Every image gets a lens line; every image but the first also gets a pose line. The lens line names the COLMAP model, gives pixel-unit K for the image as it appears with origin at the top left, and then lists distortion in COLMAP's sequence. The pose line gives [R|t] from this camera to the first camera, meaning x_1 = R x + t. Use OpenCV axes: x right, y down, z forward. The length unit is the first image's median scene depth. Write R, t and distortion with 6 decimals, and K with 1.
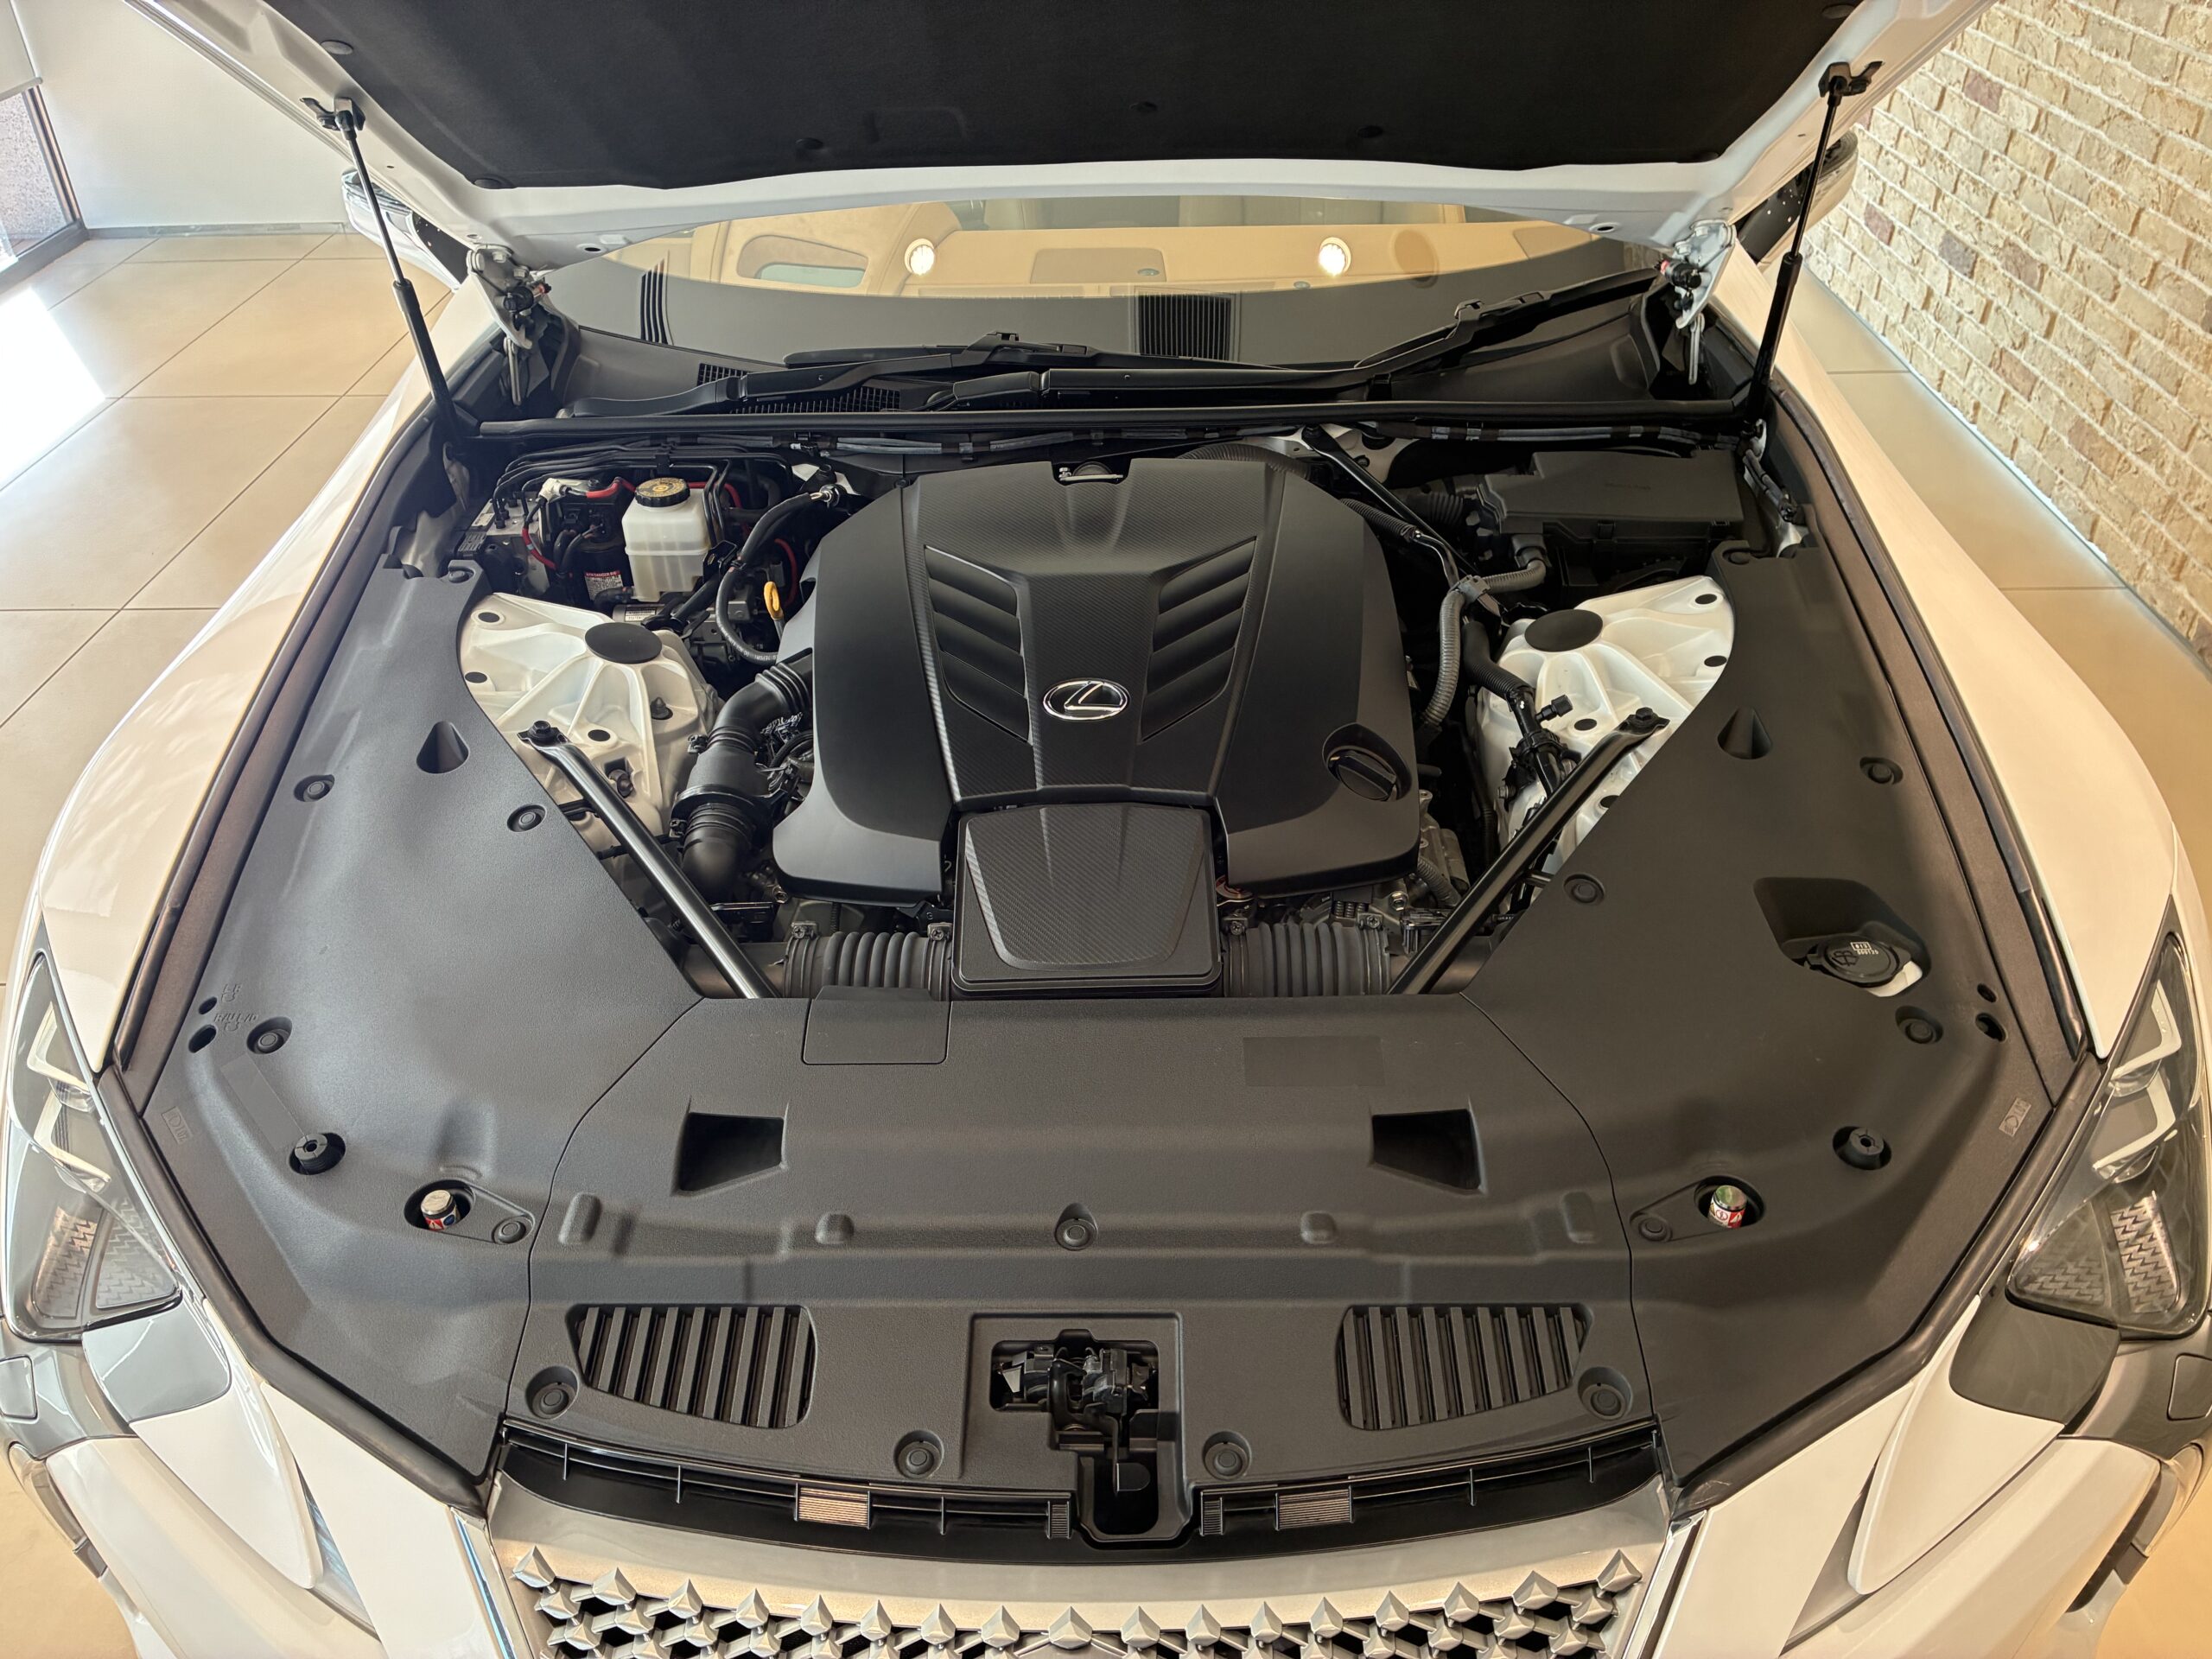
lens RADIAL K [[1652.9, 0, 1106.0], [0, 1652.9, 829.5], [0, 0, 1]] dist [-0.001128, -0.001098]
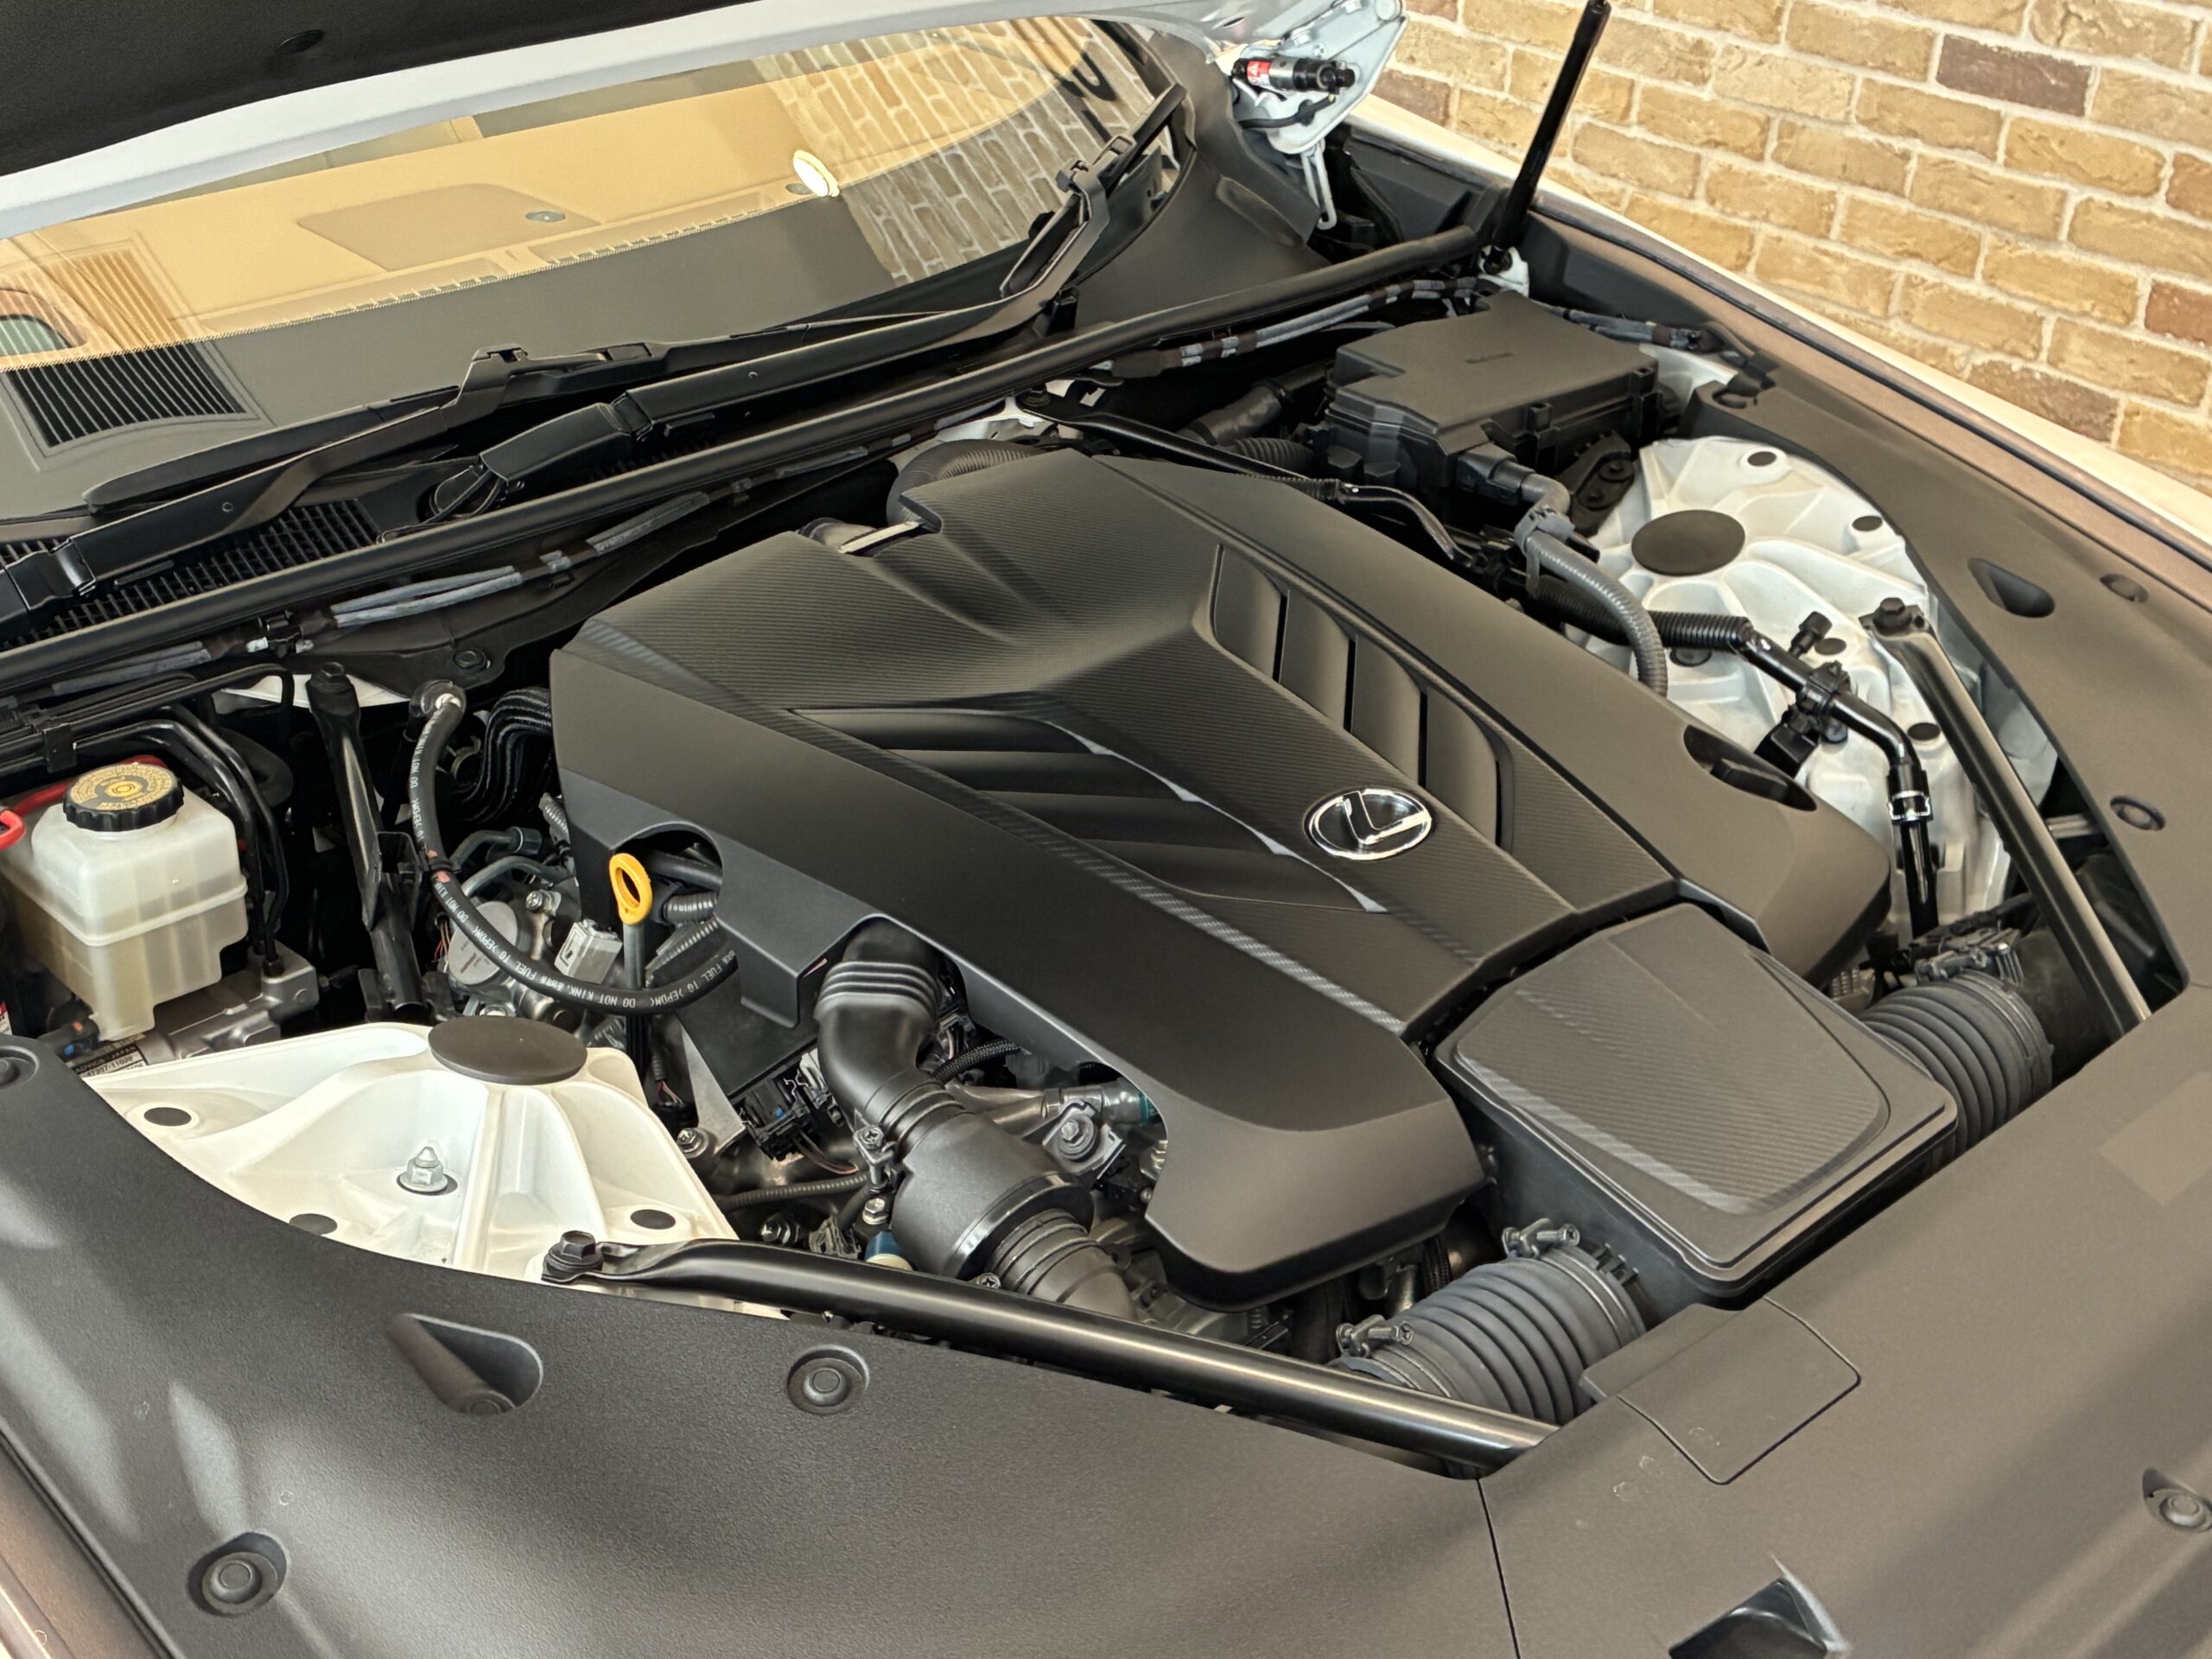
lens RADIAL K [[2924.7, 0, 1106.0], [0, 2924.7, 829.5], [0, 0, 1]] dist [-0.009608, -0.027582]
pose [[0.737779, -0.300583, 0.604427, -0.536198], [0.385741, 0.922528, -0.012069, -0.076460], [-0.553974, 0.242056, 0.796569, 0.195679]]
